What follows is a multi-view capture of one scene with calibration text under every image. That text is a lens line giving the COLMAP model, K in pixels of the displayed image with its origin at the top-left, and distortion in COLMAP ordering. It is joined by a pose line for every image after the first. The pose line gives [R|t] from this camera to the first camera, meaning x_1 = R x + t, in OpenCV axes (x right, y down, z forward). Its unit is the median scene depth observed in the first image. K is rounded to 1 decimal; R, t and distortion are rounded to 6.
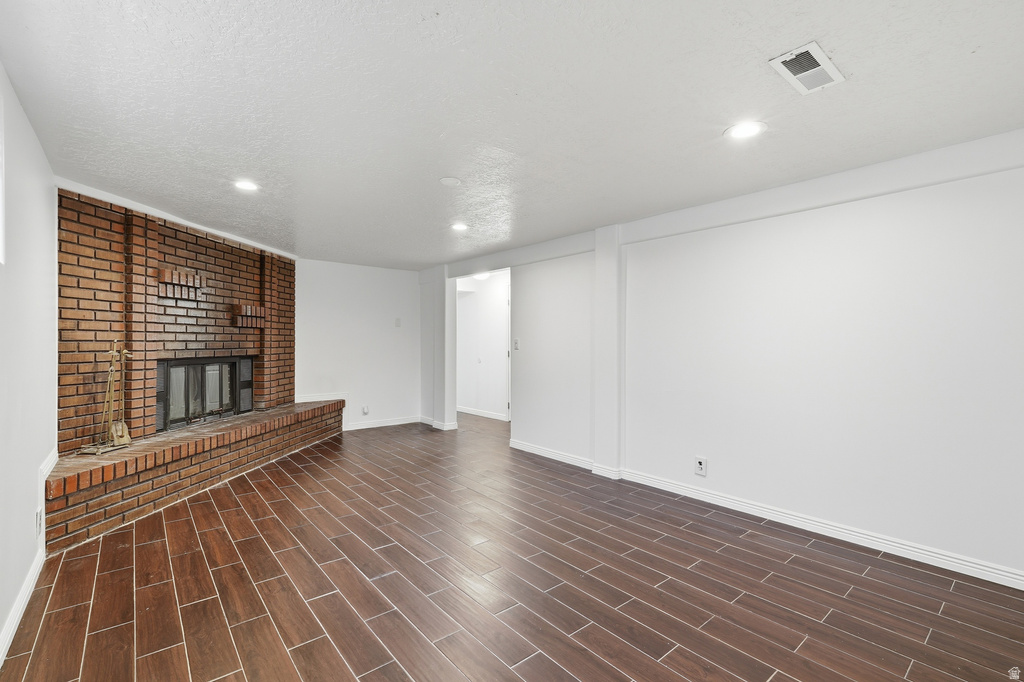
lens RADIAL K [[454.2, 0, 513.3], [0, 454.2, 342.1], [0, 0, 1]] dist [-0.015171, 0.004444]
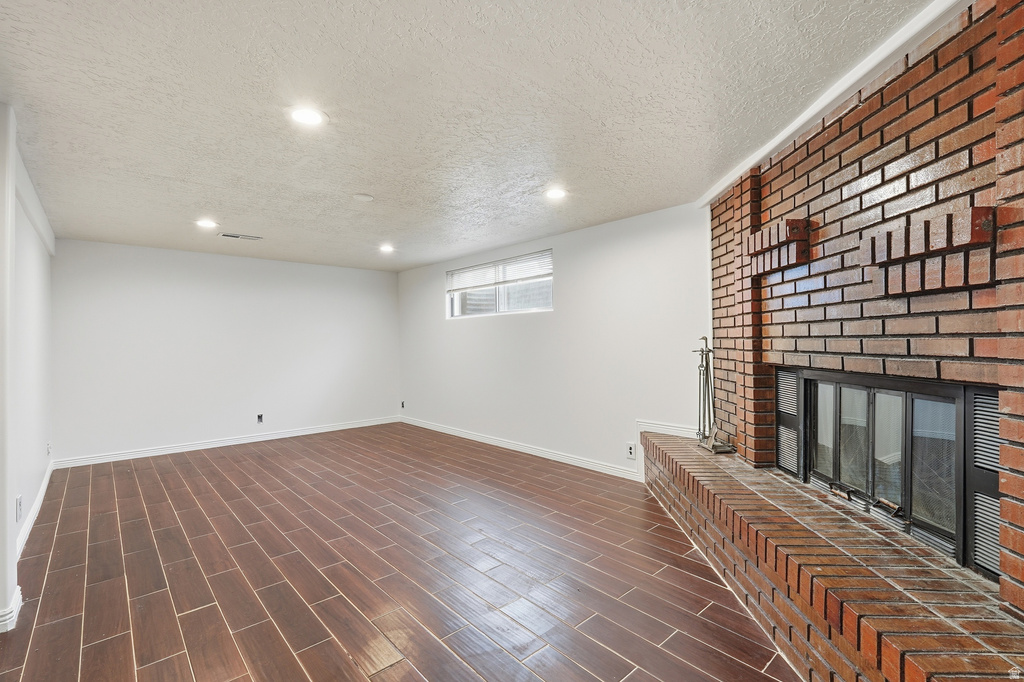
lens RADIAL K [[454.2, 0, 508.6], [0, 454.2, 342.3], [0, 0, 1]] dist [-0.015171, 0.004444]
pose [[-0.999112, -0.007217, -0.041517, -0.347395], [-0.007442, 0.999958, 0.005261, 0.004246], [0.041477, 0.005565, -0.999124, 1.623914]]
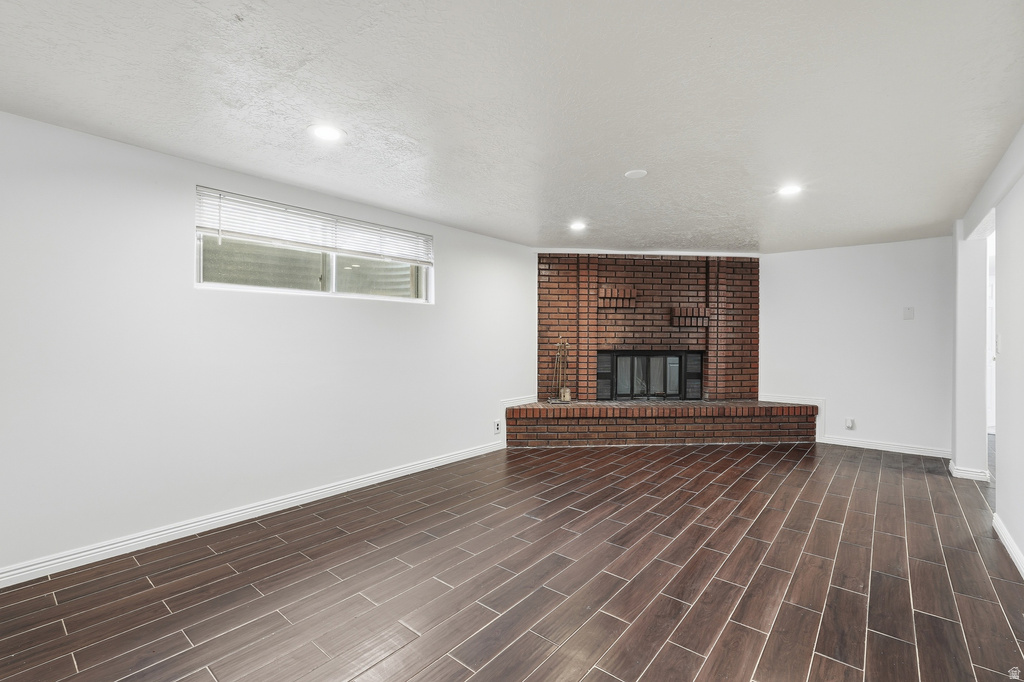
lens RADIAL K [[454.2, 0, 515.5], [0, 454.2, 337.8], [0, 0, 1]] dist [-0.015171, 0.004444]
pose [[0.189239, -0.003158, -0.981926, 0.590554], [-0.006548, 0.999969, -0.004478, 0.006508], [0.981909, 0.007277, 0.189213, 0.428491]]
